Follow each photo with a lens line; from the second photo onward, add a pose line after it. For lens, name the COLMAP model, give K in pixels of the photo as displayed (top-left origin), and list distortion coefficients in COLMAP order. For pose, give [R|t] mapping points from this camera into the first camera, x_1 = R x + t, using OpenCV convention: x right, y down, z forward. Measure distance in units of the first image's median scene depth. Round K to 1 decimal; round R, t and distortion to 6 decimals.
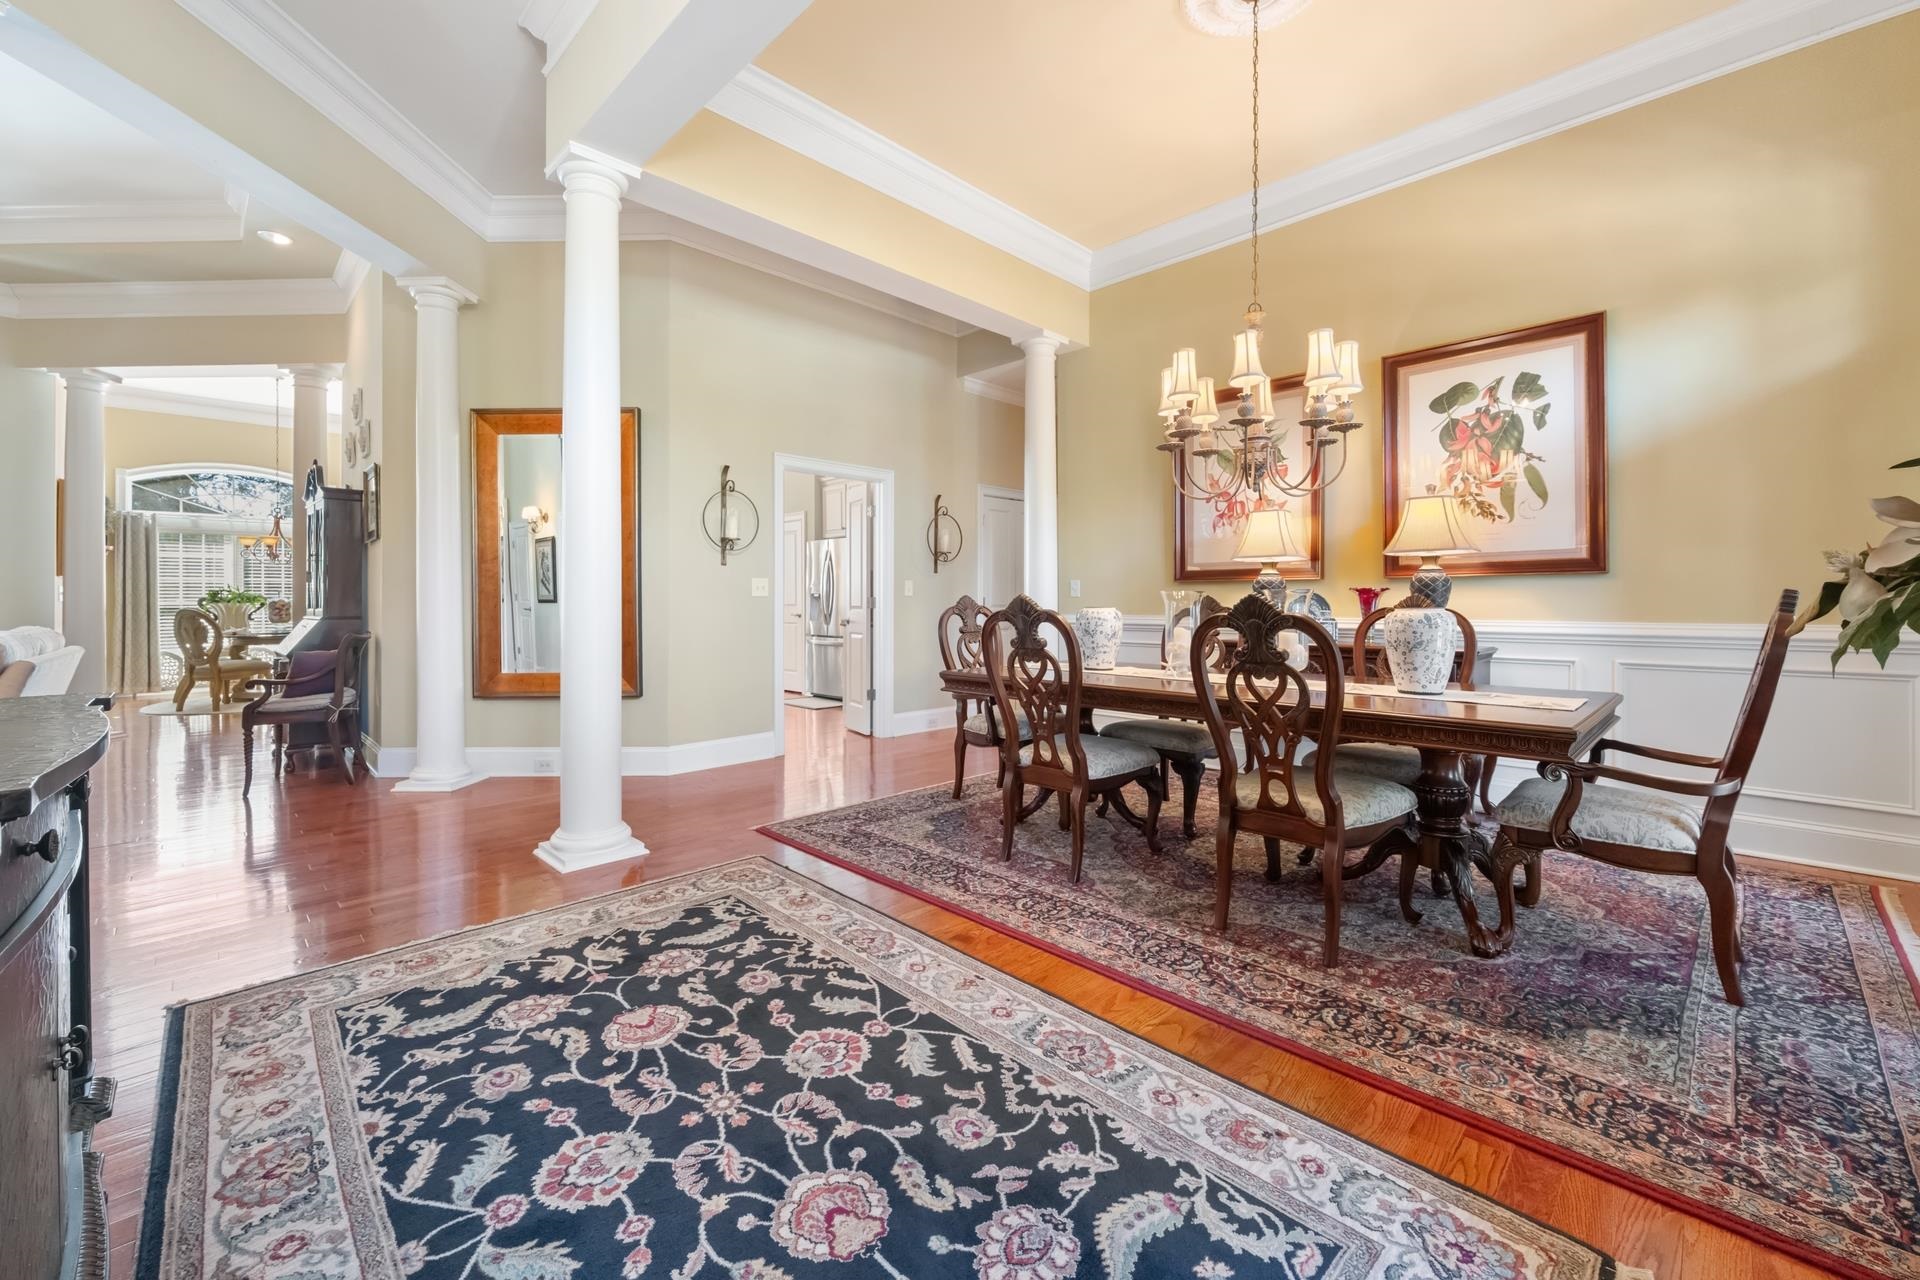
lens RADIAL K [[777.5, 0, 943.0], [0, 777.5, 596.7], [0, 0, 1]] dist [0.001756, -0.000562]
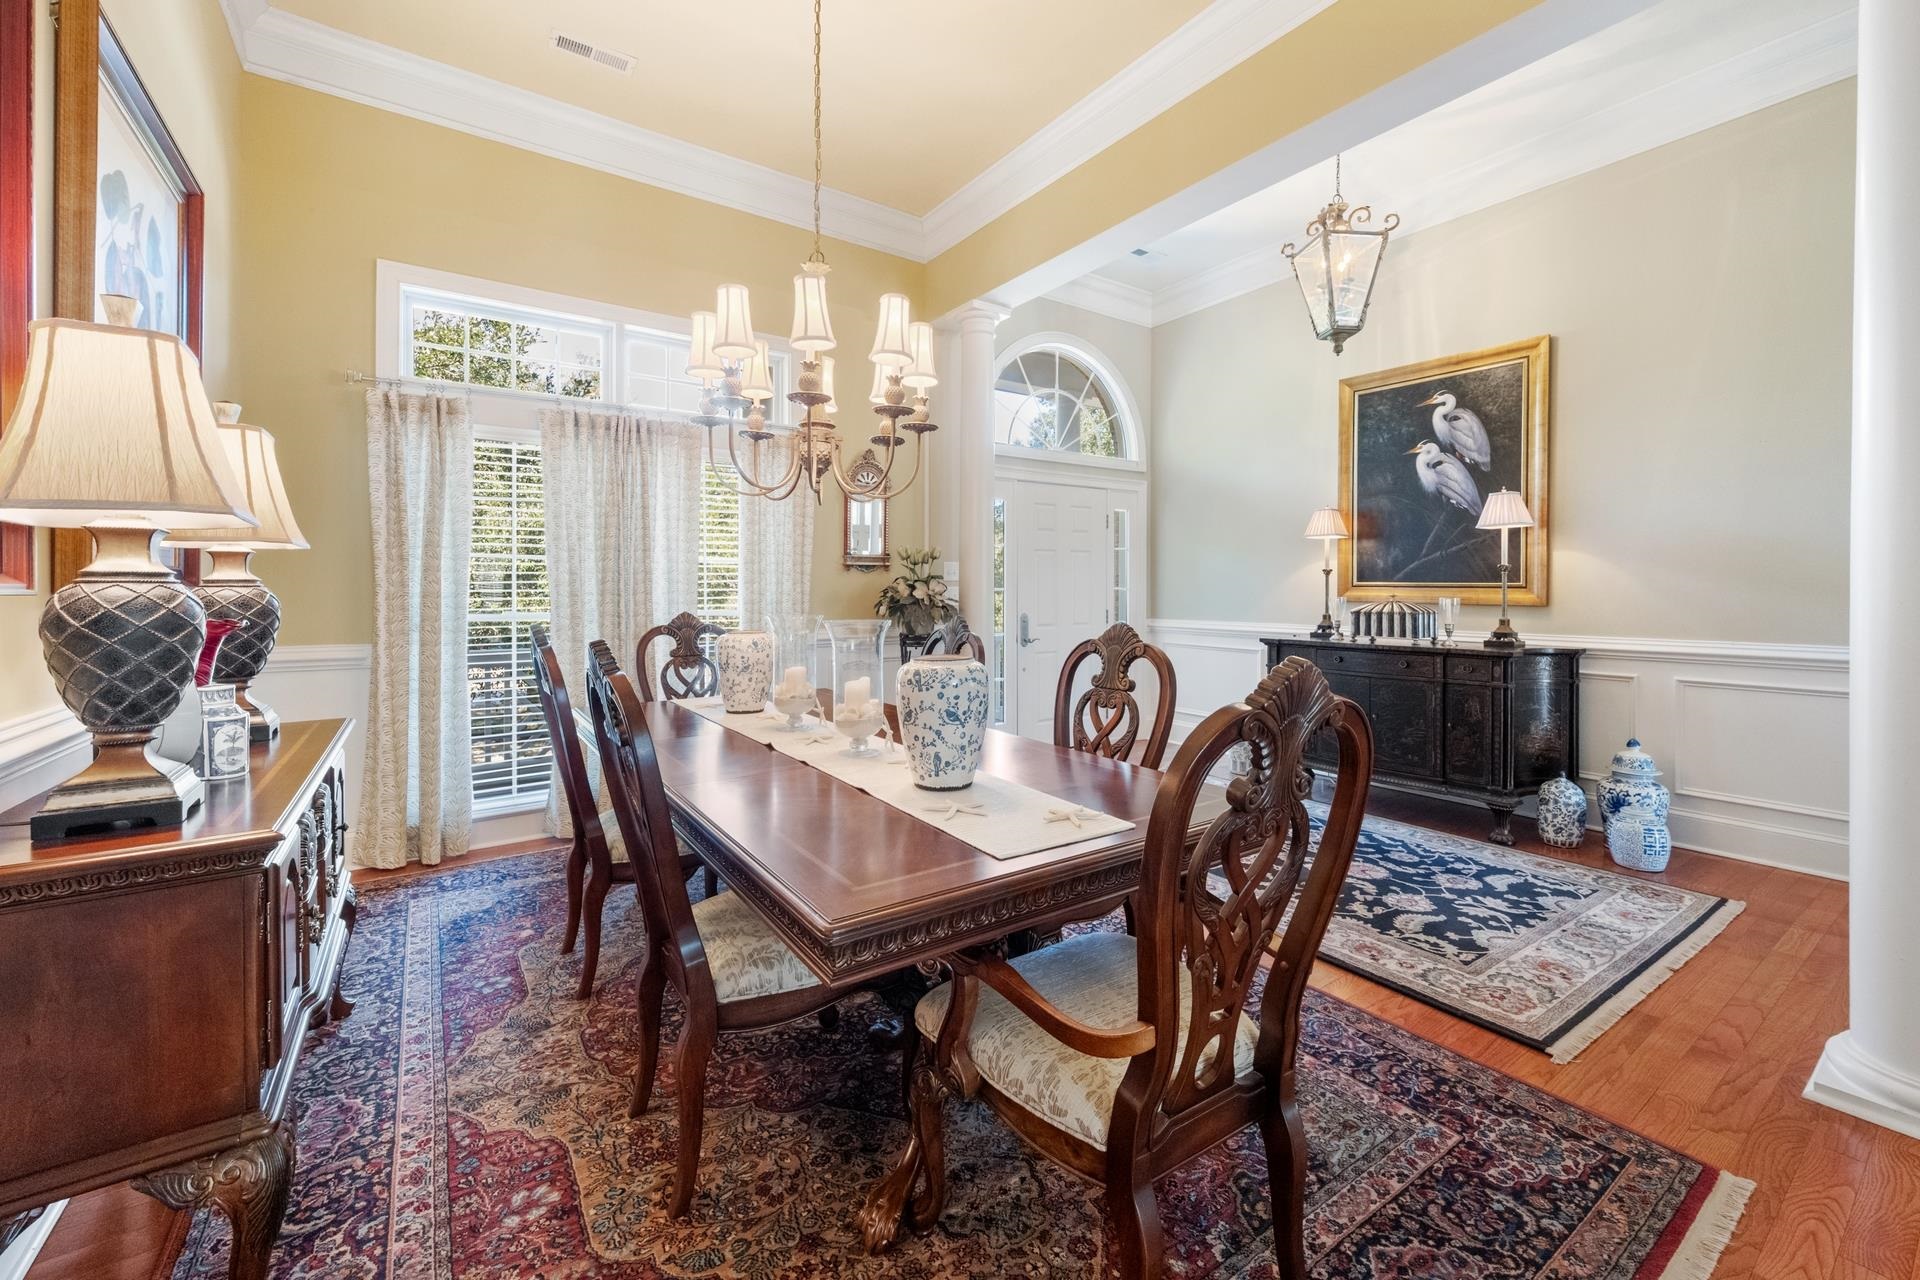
lens RADIAL K [[777.5, 0, 945.5], [0, 777.5, 593.9], [0, 0, 1]] dist [0.001756, -0.000562]
pose [[-0.984003, -0.001588, 0.178145, 0.177562], [-0.001328, 0.999998, 0.001579, -0.041062], [-0.178147, 0.001317, -0.984003, 2.377007]]
